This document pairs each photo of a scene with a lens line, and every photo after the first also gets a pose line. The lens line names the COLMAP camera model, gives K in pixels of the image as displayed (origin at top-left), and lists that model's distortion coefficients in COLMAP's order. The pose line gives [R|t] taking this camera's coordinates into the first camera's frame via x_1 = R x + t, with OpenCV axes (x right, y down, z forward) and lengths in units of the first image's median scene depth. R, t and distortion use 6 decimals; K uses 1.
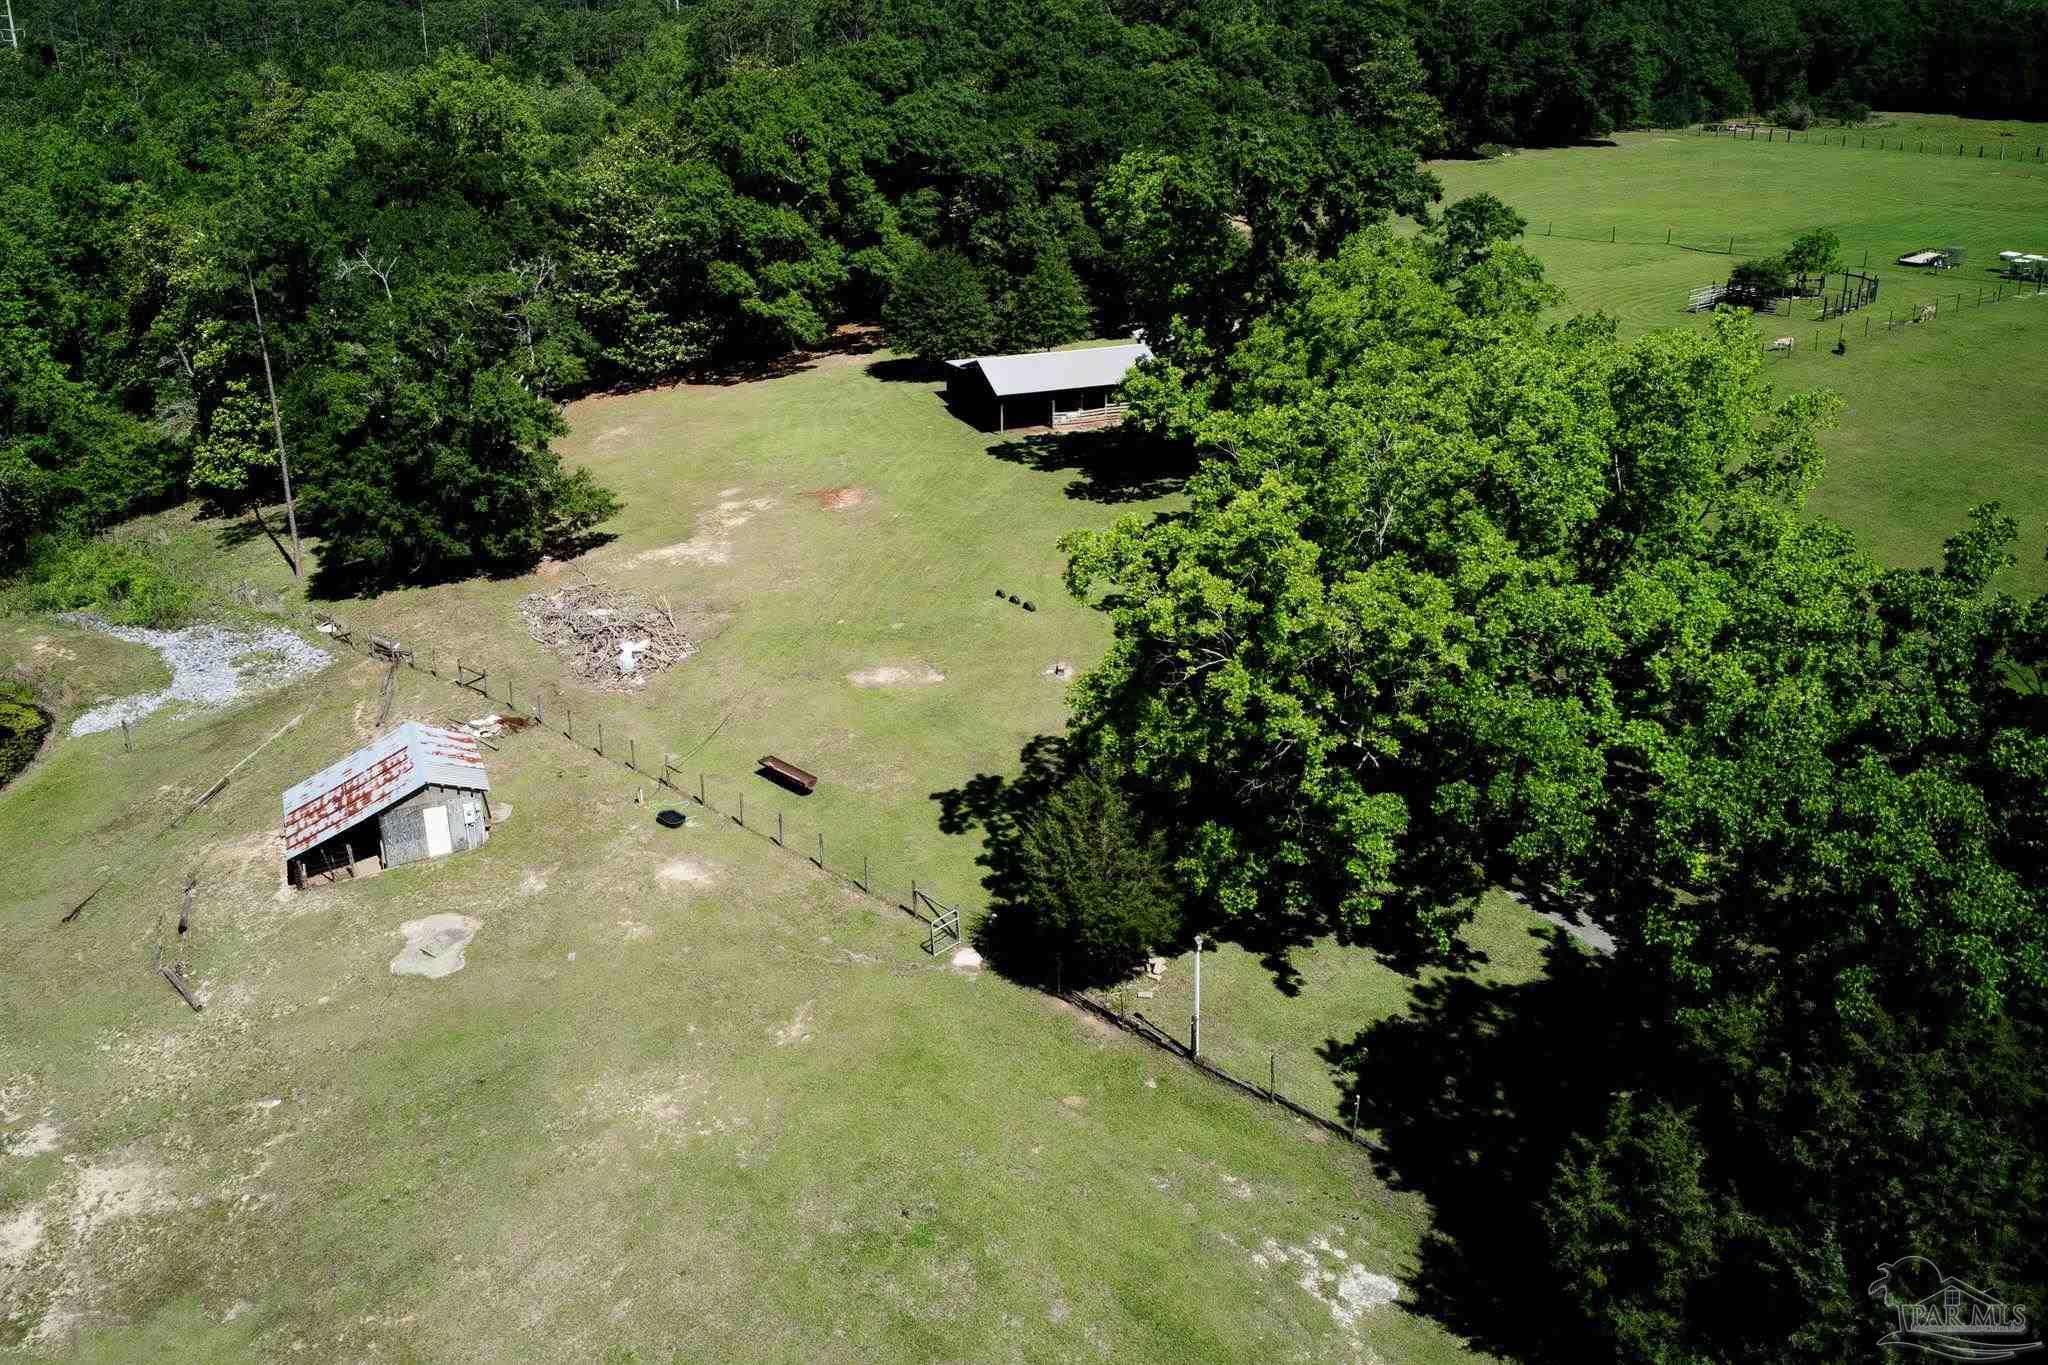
lens RADIAL K [[1704.1, 0, 964.1], [0, 1704.1, 615.0], [0, 0, 1]] dist [0.049325, -0.137118]
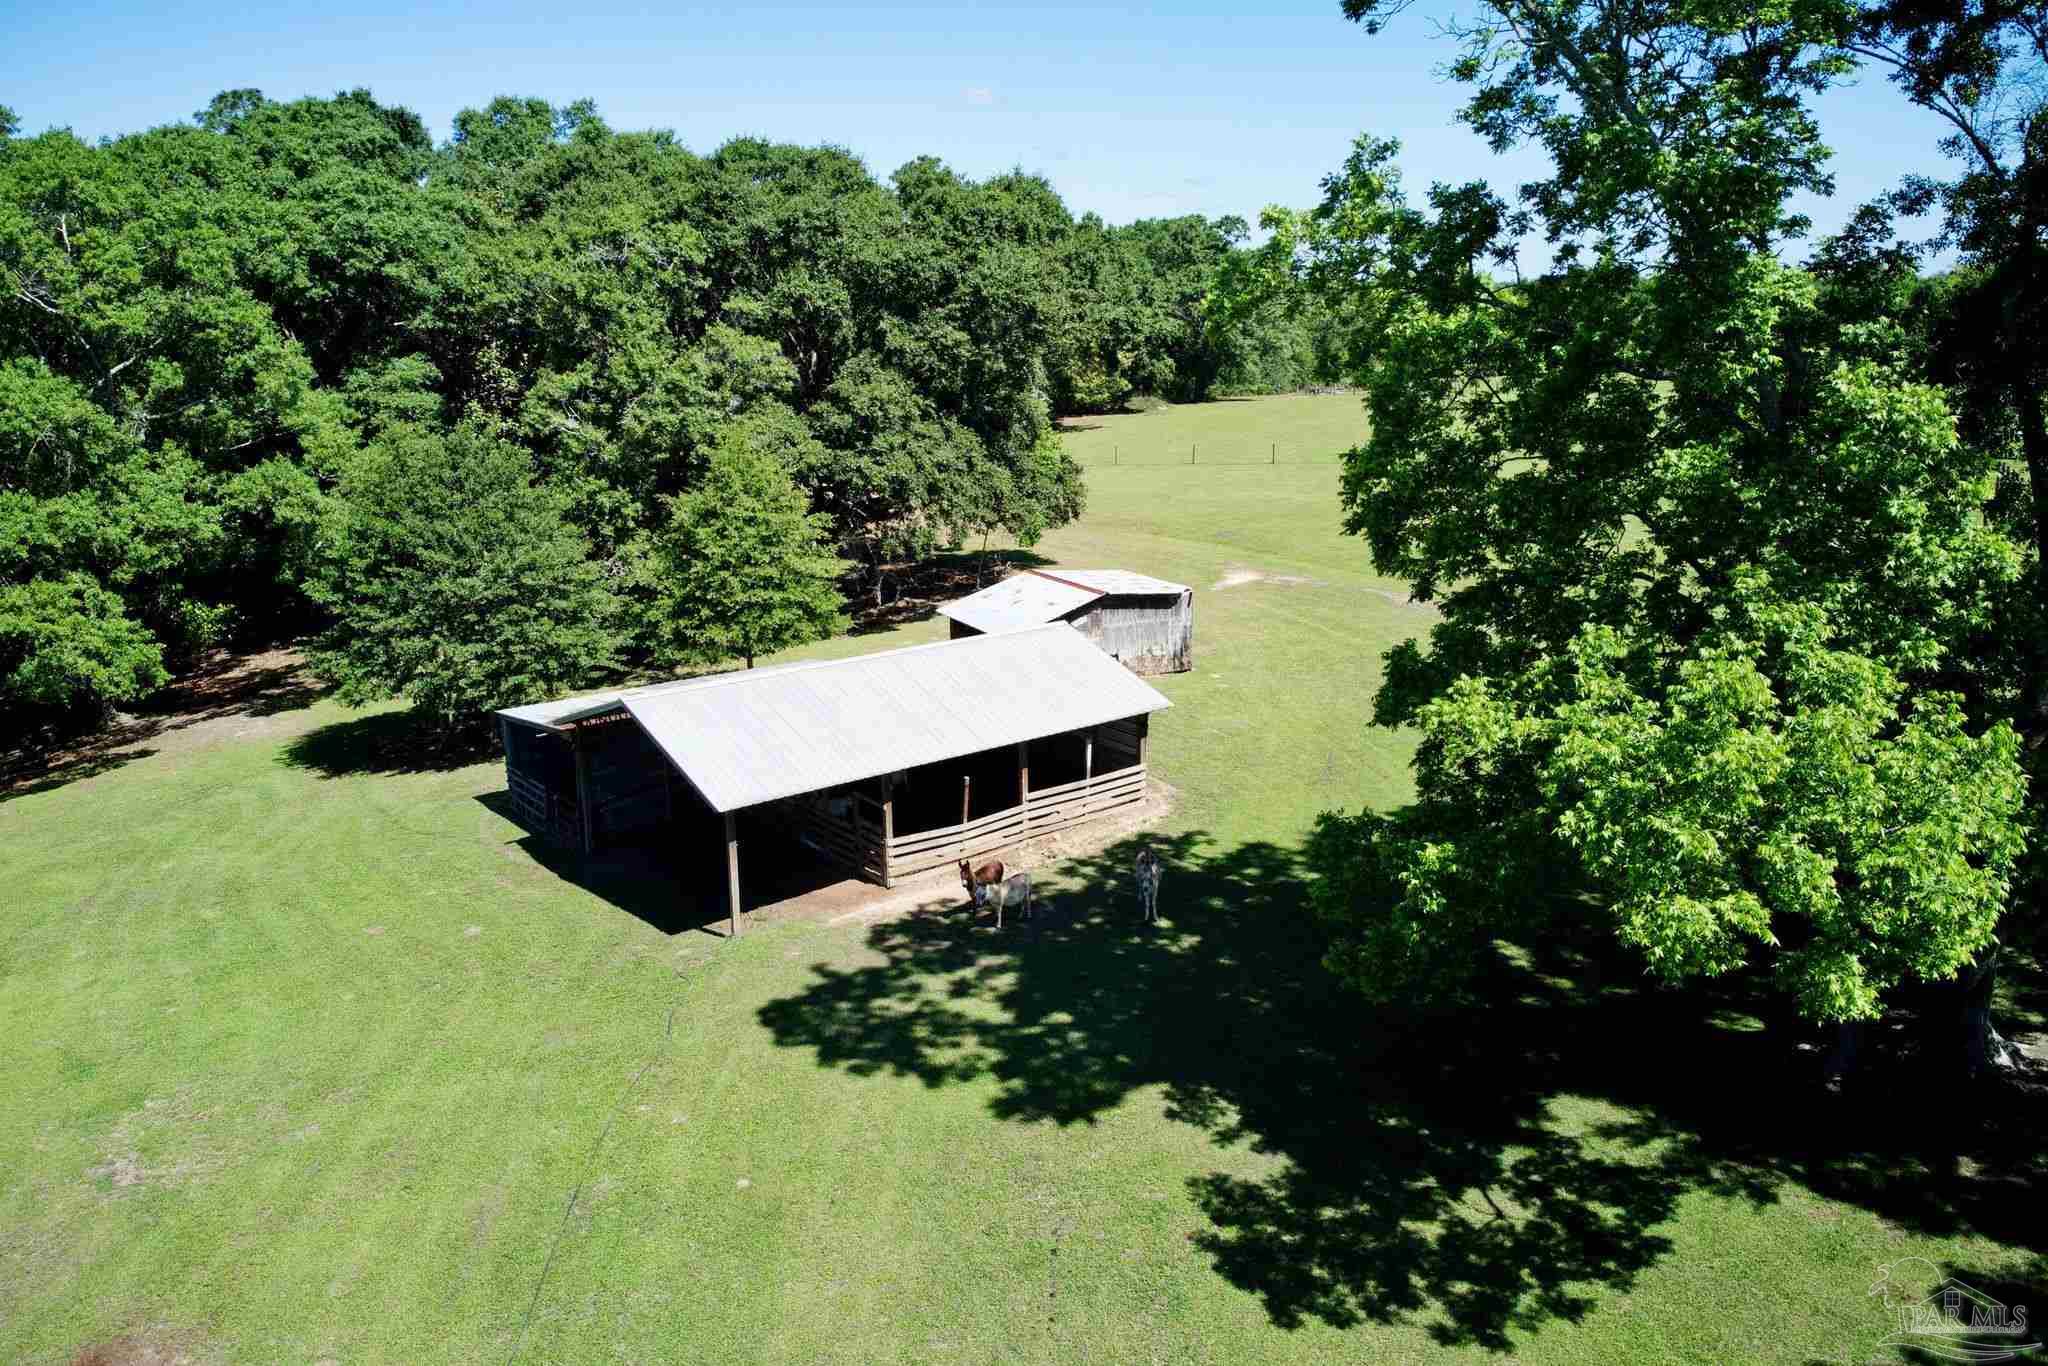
lens RADIAL K [[1525.5, 0, 1024.0], [0, 1525.5, 683.0], [0, 0, 1]] dist [0.138088, -0.247045]
pose [[0.936564, -0.081717, 0.340839, -0.016736], [0.132273, 0.982940, -0.127800, -0.090642], [-0.324581, 0.164776, 0.931395, 0.608626]]
